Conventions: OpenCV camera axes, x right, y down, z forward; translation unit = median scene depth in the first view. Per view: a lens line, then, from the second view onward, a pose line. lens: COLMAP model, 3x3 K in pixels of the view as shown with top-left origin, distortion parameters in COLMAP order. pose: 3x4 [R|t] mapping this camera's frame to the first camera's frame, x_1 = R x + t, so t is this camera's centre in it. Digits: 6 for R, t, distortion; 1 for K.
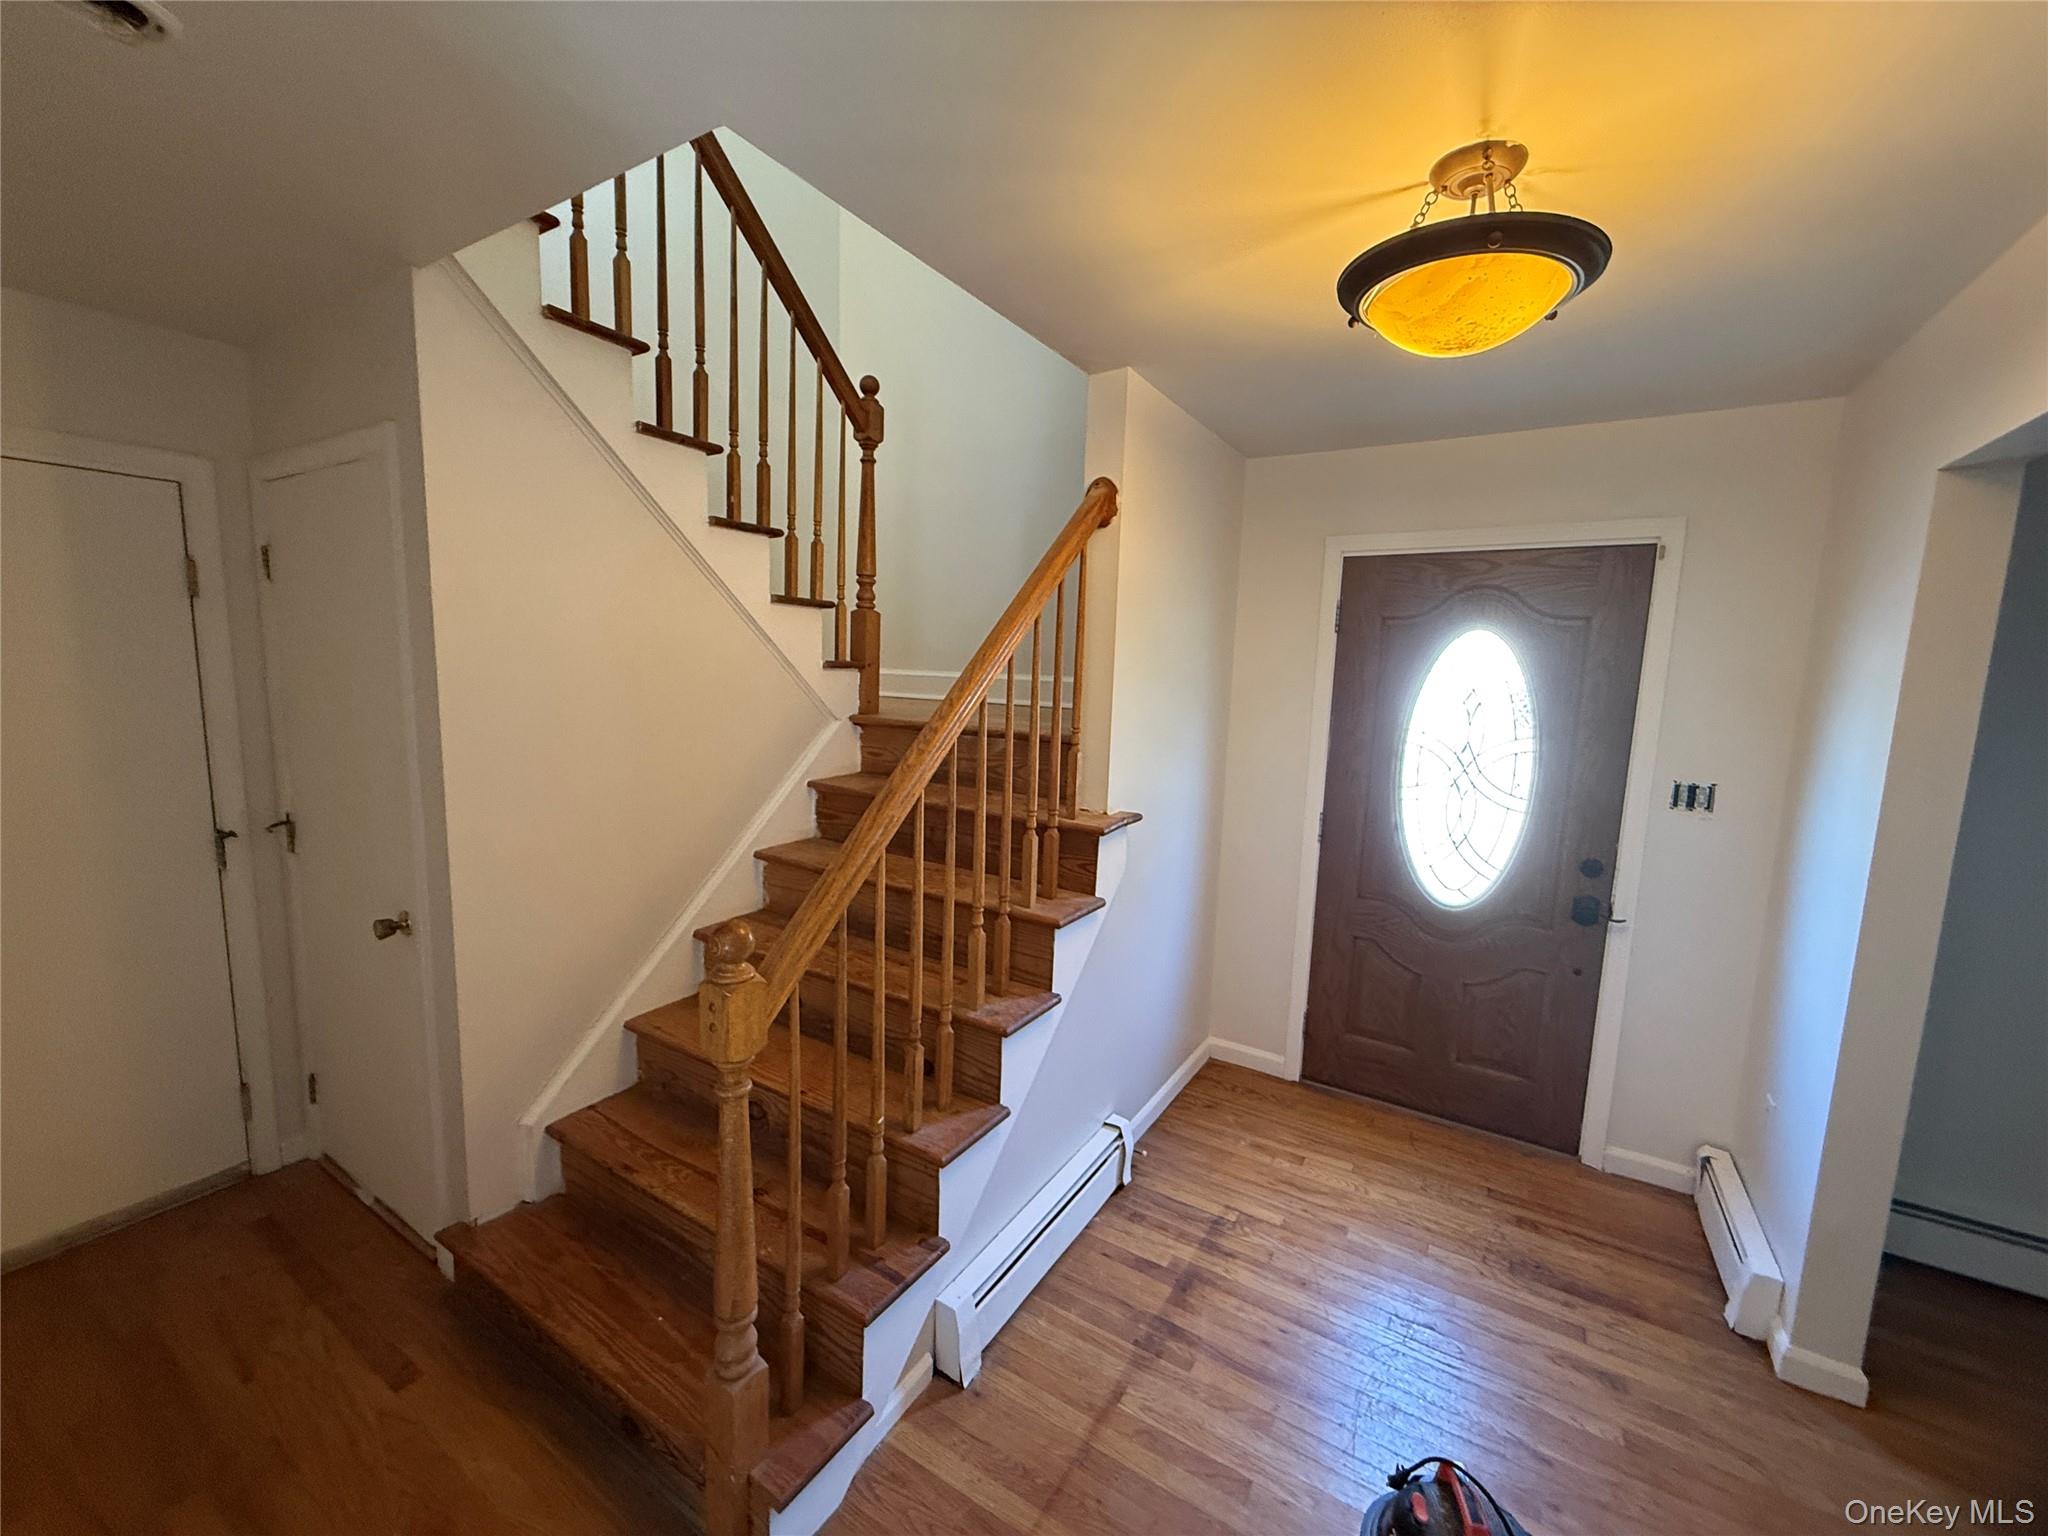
lens RADIAL K [[816.5, 0, 1019.3], [0, 816.5, 770.0], [0, 0, 1]] dist [0.000156, -0.000088]
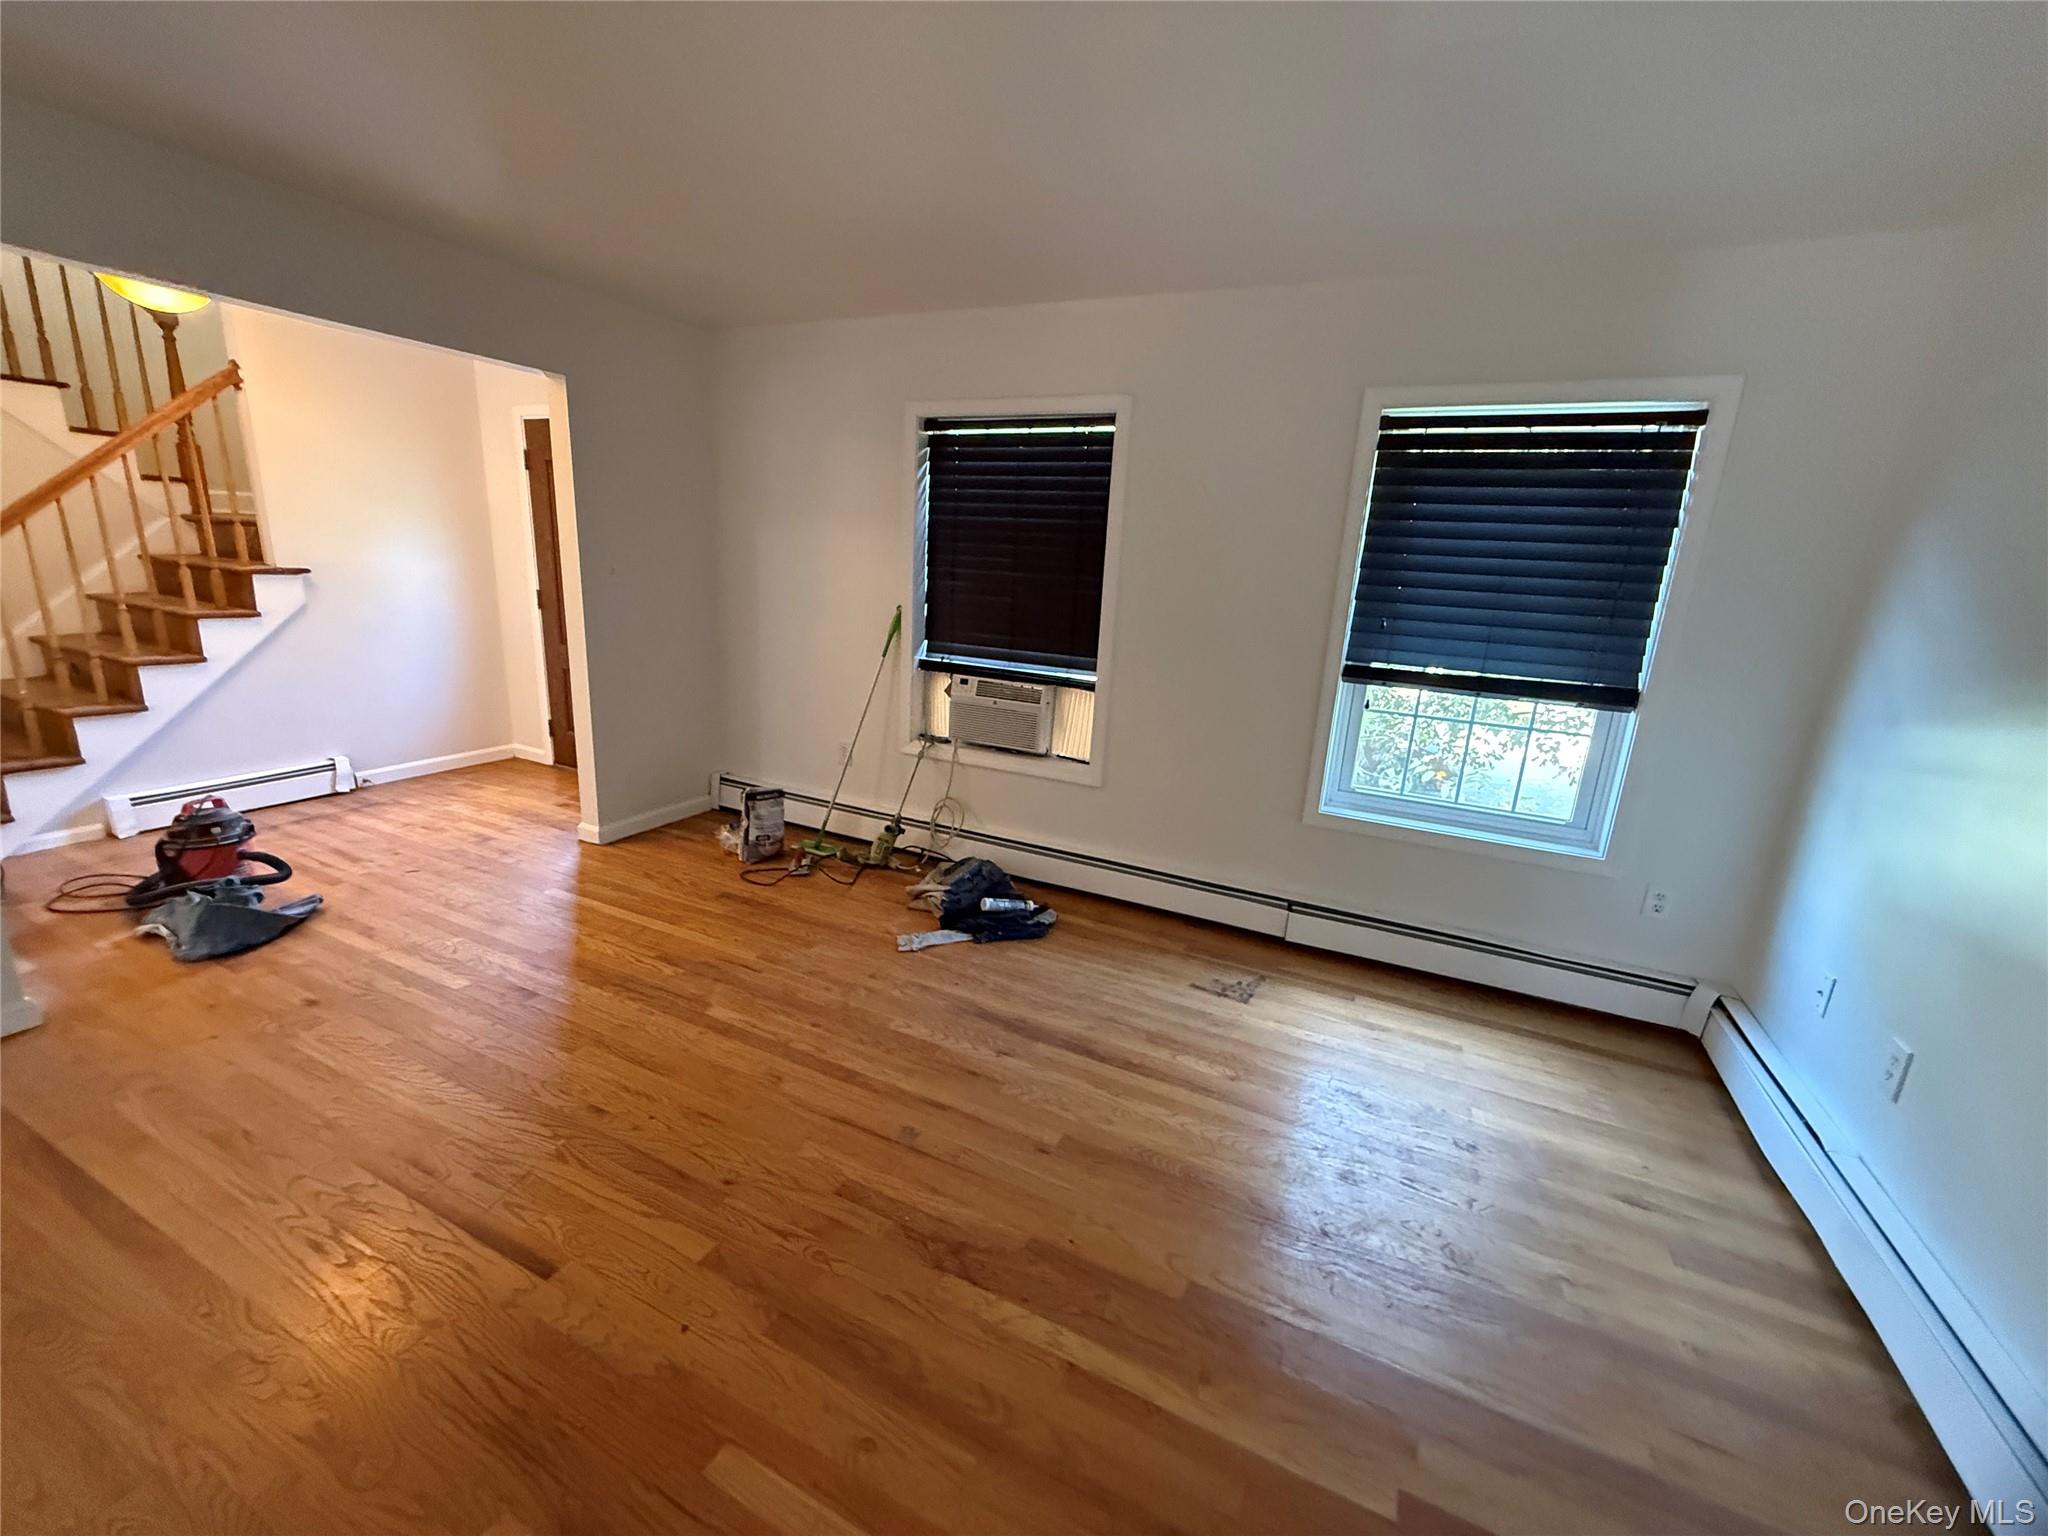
lens RADIAL K [[816.5, 0, 1019.3], [0, 816.5, 770.0], [0, 0, 1]] dist [0.000156, -0.000088]
pose [[0.994148, -0.005855, 0.107872, 1.375610], [-0.008375, 0.991348, 0.130995, 0.223864], [-0.107705, -0.131132, 0.985497, -0.852127]]
